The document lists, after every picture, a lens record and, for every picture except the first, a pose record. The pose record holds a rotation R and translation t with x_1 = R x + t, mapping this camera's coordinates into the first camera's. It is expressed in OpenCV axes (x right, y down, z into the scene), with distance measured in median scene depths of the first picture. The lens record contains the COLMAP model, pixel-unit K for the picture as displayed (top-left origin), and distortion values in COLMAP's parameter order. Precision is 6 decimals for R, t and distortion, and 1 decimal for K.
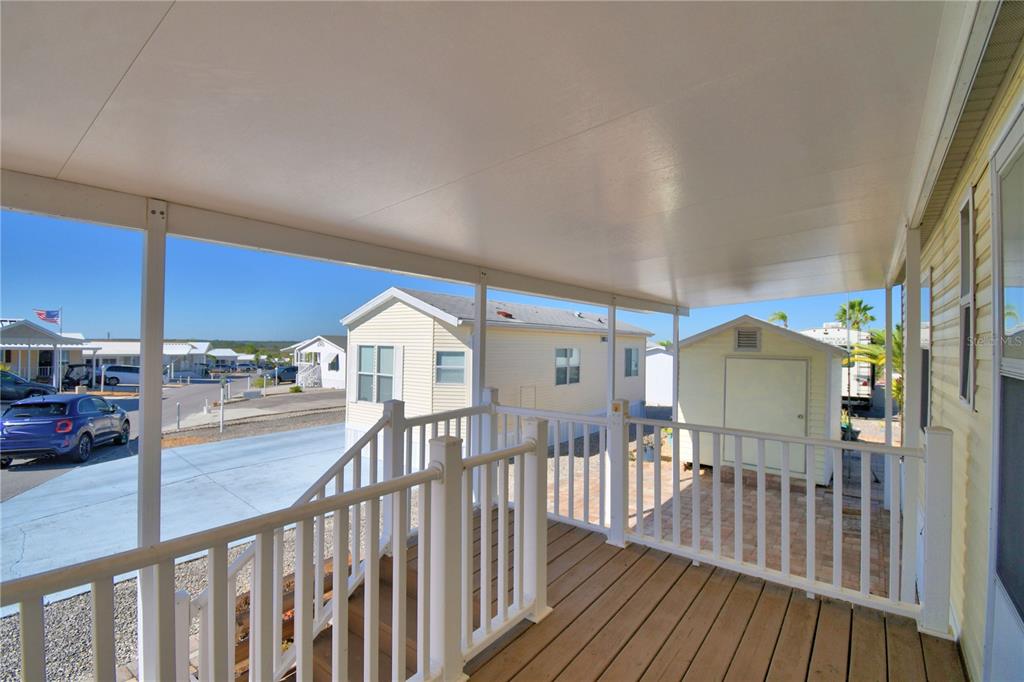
lens RADIAL K [[466.4, 0, 512.0], [0, 466.4, 341.0], [0, 0, 1]] dist [0.029870, -0.030417]
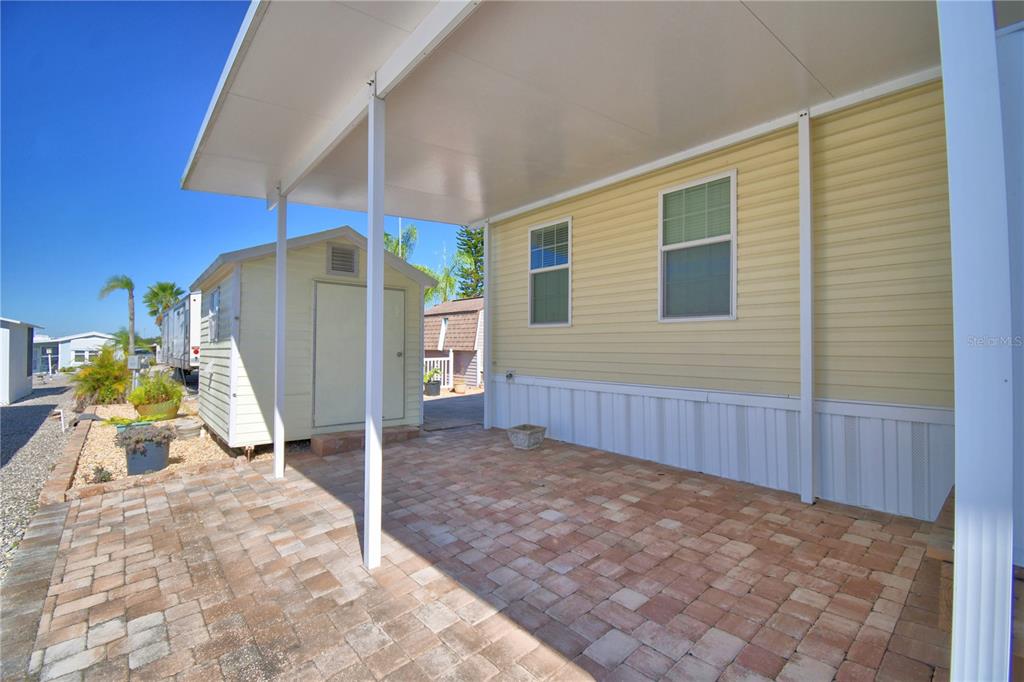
lens RADIAL K [[446.9, 0, 510.8], [0, 446.9, 339.5], [0, 0, 1]] dist [0.022564, -0.026162]
pose [[0.207187, 0.001399, 0.978300, -0.148939], [-0.007287, 0.999973, 0.000113, 0.122090], [-0.978274, -0.007152, 0.207192, 0.580112]]
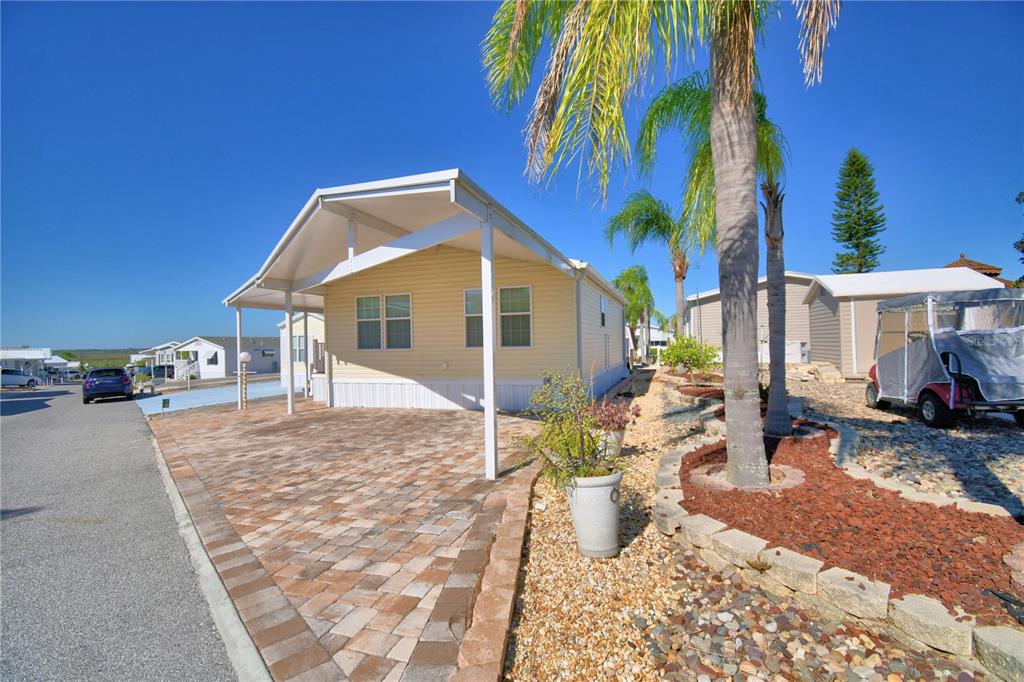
lens RADIAL K [[446.9, 0, 510.8], [0, 446.9, 339.5], [0, 0, 1]] dist [0.022564, -0.026162]
pose [[0.950352, -0.027779, 0.309934, 0.011689], [0.027823, 0.999604, 0.004279, 0.060422], [-0.309930, 0.004556, 0.950749, -1.714923]]
